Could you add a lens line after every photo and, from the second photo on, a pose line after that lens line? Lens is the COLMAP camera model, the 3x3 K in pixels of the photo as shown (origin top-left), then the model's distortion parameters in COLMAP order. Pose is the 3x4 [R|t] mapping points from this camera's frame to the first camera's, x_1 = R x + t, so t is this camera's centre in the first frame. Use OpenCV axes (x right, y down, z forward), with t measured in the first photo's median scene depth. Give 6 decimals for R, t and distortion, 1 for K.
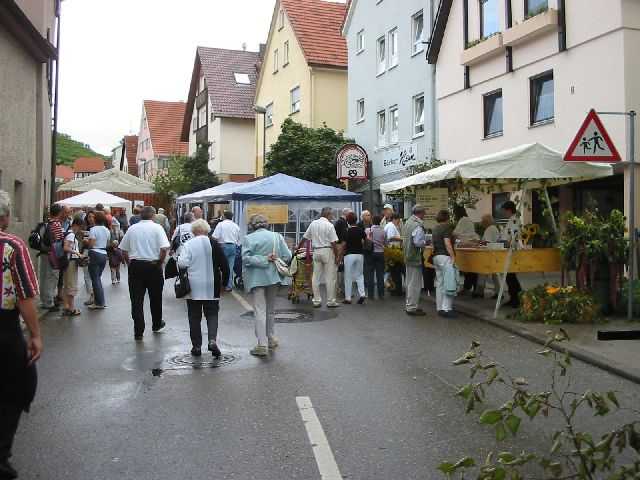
lens RADIAL K [[701.2, 0, 319.9], [0, 701.2, 238.9], [0, 0, 1]] dist [-0.084462, 0.000000]
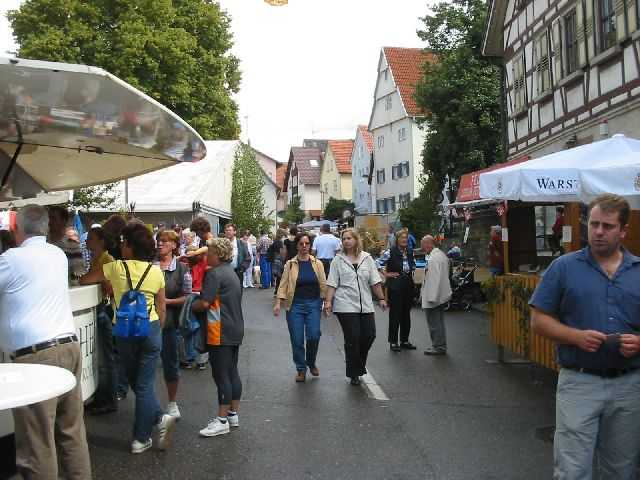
lens RADIAL K [[701.2, 0, 319.7], [0, 701.2, 239.7], [0, 0, 1]] dist [-0.084462, 0.000000]
pose [[0.992475, -0.047227, -0.112970, 0.125915], [0.046742, 0.998883, -0.006939, 0.008154], [0.113172, 0.001606, 0.993574, -1.027911]]
